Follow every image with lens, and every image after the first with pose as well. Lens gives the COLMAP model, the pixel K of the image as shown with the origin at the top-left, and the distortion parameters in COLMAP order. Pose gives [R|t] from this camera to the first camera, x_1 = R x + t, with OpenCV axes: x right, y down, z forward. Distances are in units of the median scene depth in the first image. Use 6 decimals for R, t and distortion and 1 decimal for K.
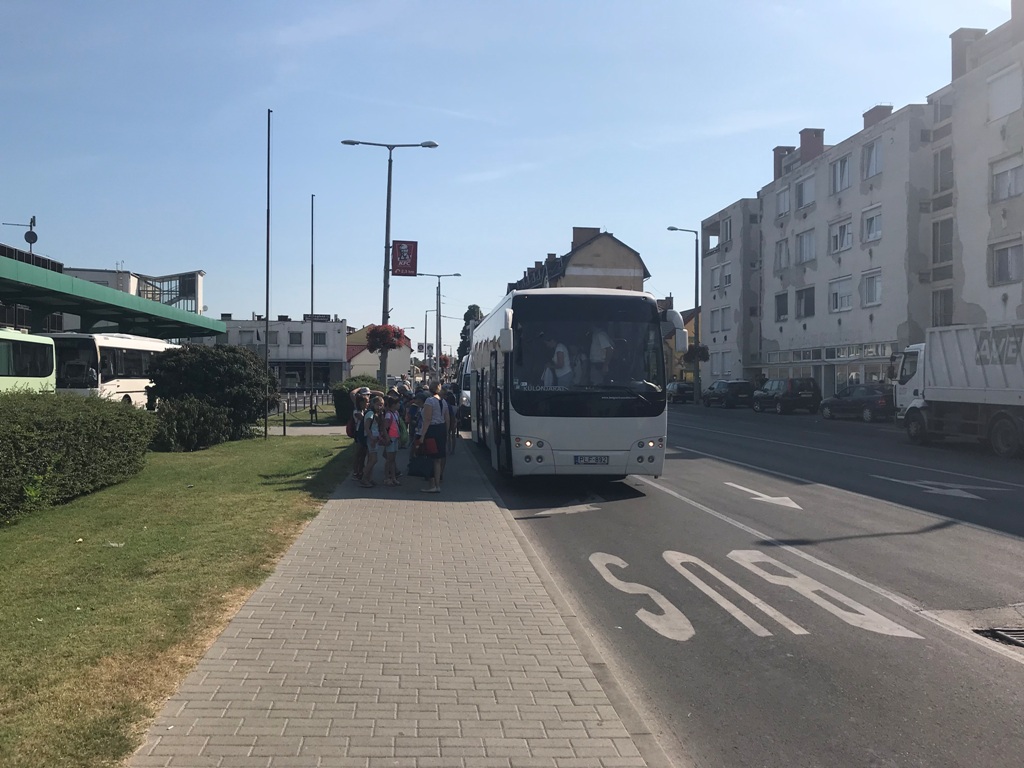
lens RADIAL K [[828.4, 0, 516.2], [0, 828.4, 387.0], [0, 0, 1]] dist [0.001014, -0.019215]
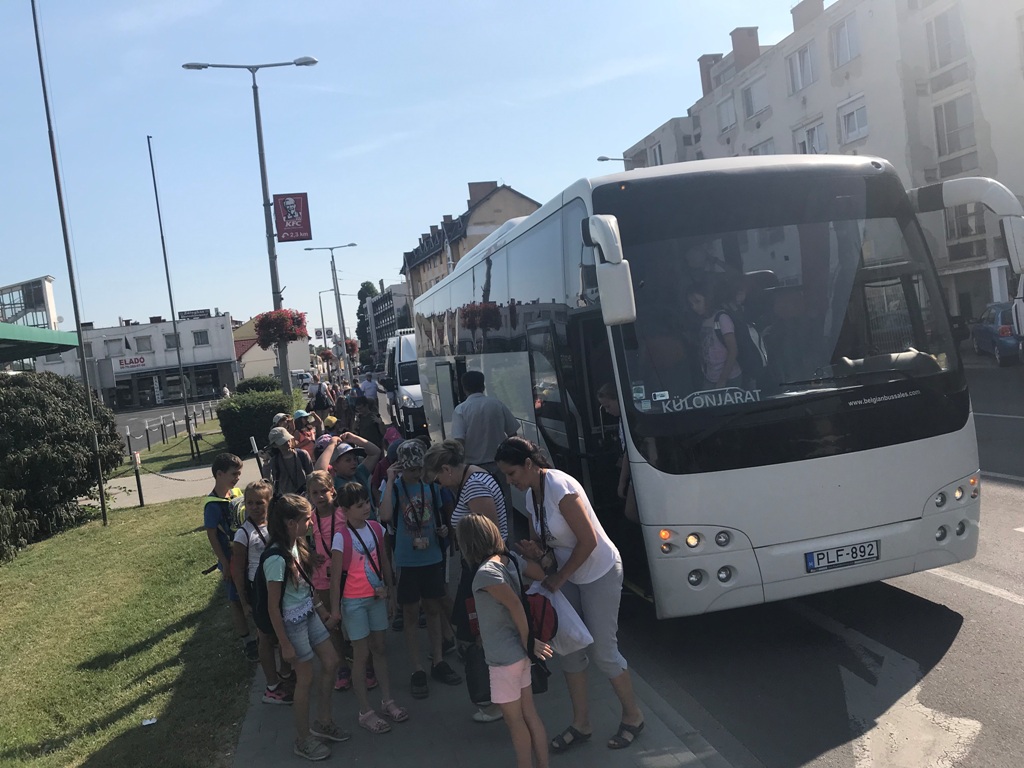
lens RADIAL K [[828.4, 0, 505.5], [0, 828.4, 379.9], [0, 0, 1]] dist [0.001014, -0.019215]
pose [[0.986188, -0.129984, 0.102647, -0.025461], [0.126827, 0.991244, 0.036736, -0.008903], [-0.106524, -0.023211, 0.994039, 0.146390]]
